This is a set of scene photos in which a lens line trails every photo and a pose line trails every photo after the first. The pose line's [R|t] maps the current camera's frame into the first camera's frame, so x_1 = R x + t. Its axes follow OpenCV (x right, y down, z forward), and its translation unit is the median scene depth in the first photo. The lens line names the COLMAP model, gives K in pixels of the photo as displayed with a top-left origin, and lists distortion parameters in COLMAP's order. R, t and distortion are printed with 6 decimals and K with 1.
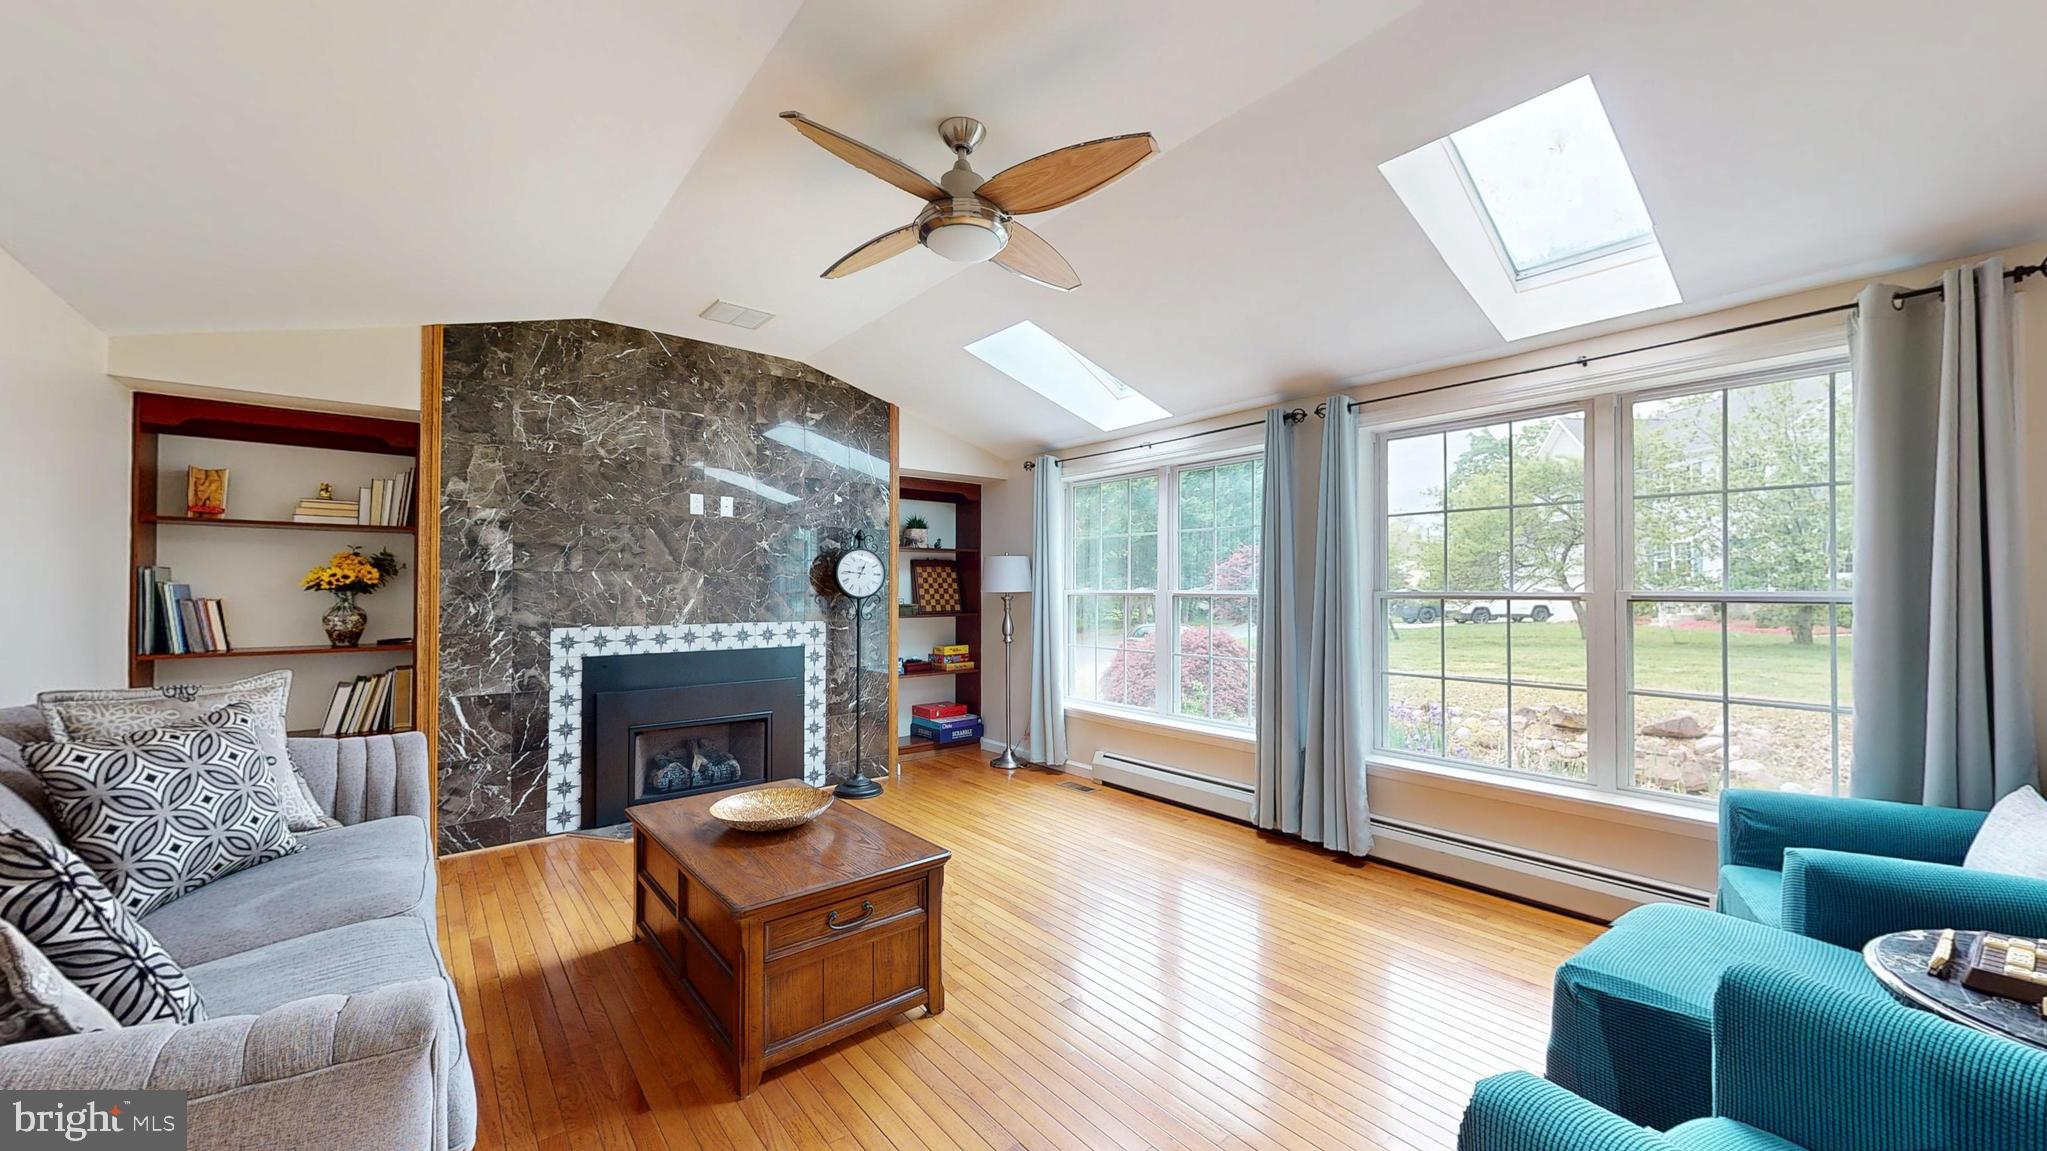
lens RADIAL K [[751.2, 0, 1013.7], [0, 751.2, 574.3], [0, 0, 1]] dist [0.000501, 0.000138]
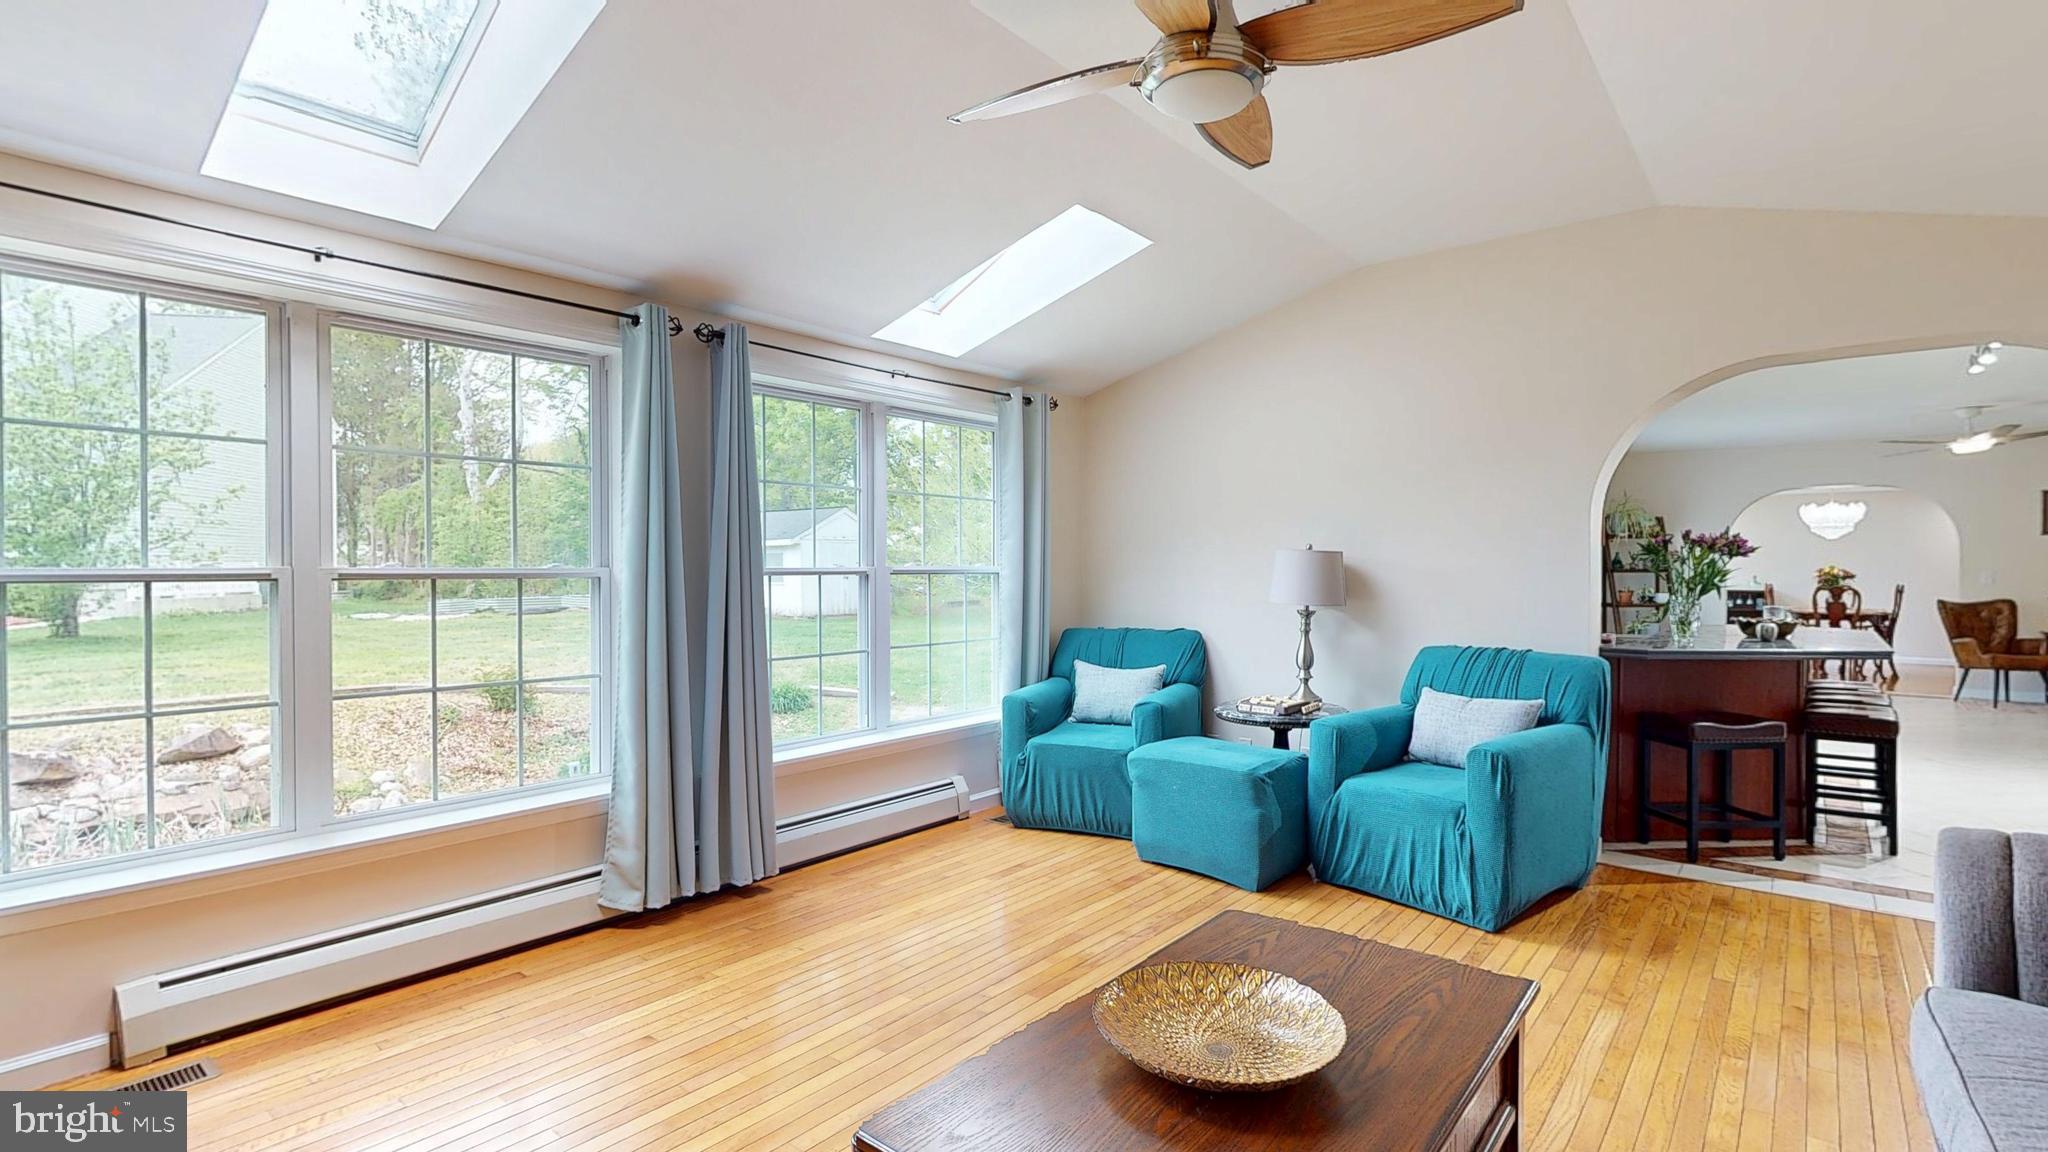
lens RADIAL K [[1043.1, 0, 1024.0], [0, 1043.1, 576.0], [0, 0, 1]] dist [0.028924, 0.000215]
pose [[-0.202371, -0.019697, 0.979111, -0.667065], [-0.014892, 0.999744, 0.017034, 0.004430], [-0.979196, -0.011134, -0.202612, 0.831713]]
